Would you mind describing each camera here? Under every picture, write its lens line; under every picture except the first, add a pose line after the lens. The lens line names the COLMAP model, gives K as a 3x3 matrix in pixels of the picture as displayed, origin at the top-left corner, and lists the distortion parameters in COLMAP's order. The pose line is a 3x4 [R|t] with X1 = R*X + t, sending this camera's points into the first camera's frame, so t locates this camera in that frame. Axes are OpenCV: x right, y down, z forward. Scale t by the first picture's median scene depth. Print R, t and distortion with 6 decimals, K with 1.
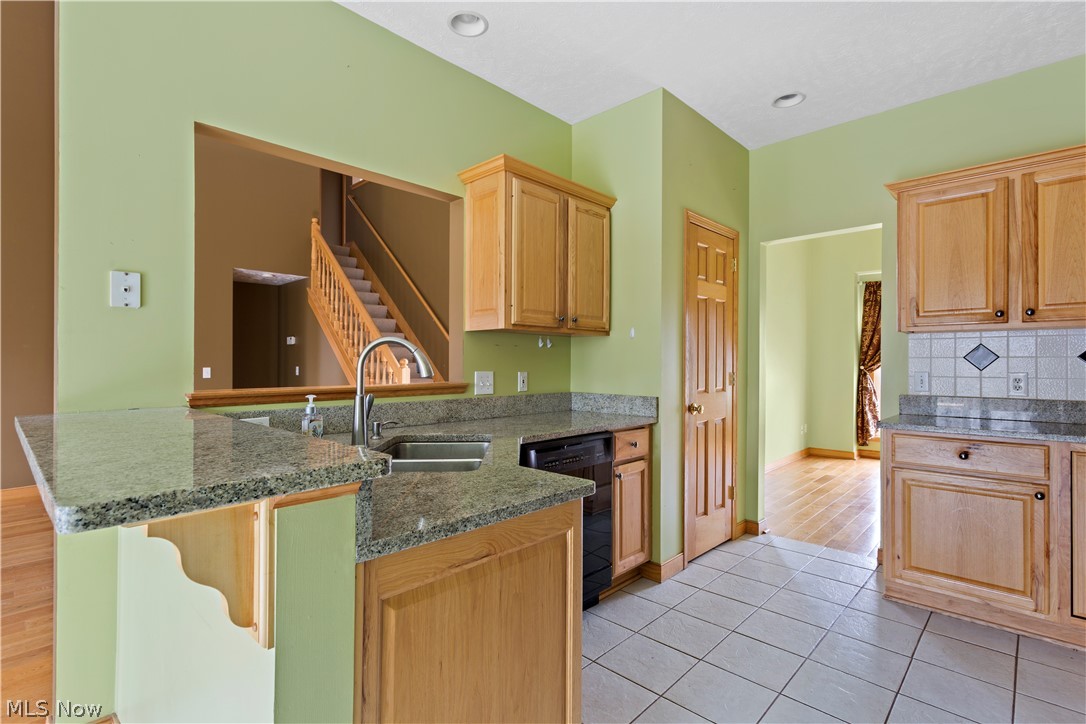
lens RADIAL K [[514.9, 0, 541.2], [0, 514.9, 357.9], [0, 0, 1]] dist [0.000994, 0.000494]
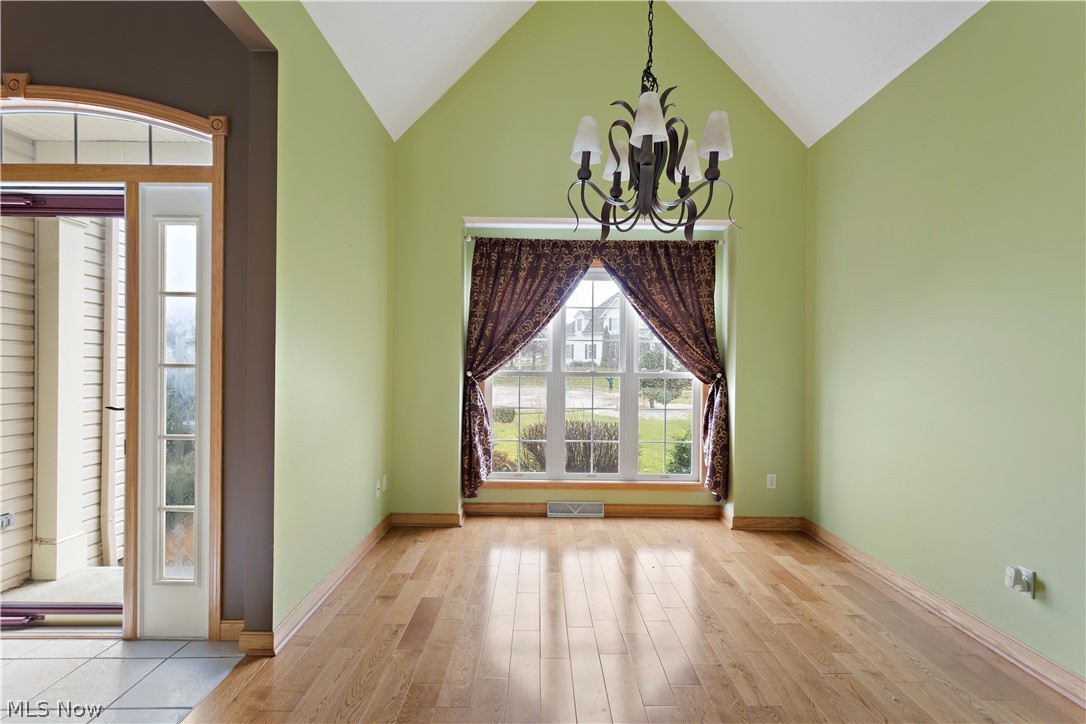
lens RADIAL K [[518.9, 0, 544.0], [0, 518.9, 375.9], [0, 0, 1]] dist [0.001037, 0.000330]
pose [[0.719426, -0.010804, 0.694485, 0.263504], [-0.012790, 0.999503, 0.028799, 0.001971], [-0.694452, -0.029602, 0.718930, 0.509642]]
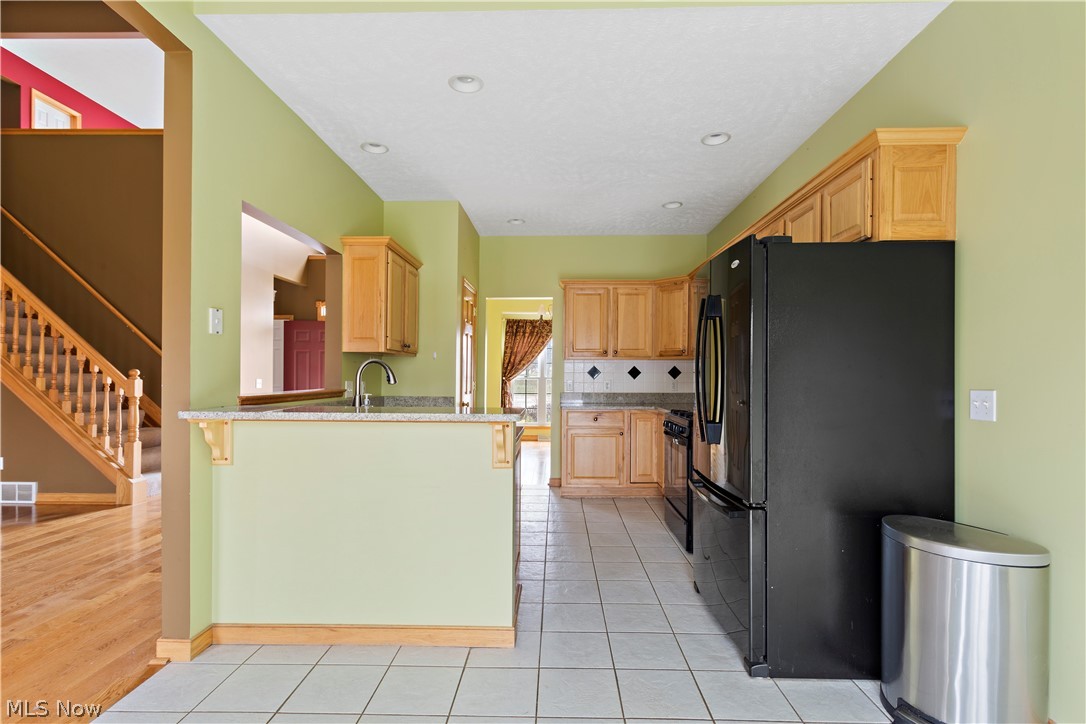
lens RADIAL K [[518.9, 0, 544.0], [0, 518.9, 375.9], [0, 0, 1]] dist [0.001037, 0.000330]
pose [[0.746336, 0.001671, 0.665567, -0.267406], [-0.010049, 0.999911, 0.008758, -0.001850], [-0.665494, -0.013225, 0.746286, -0.158115]]
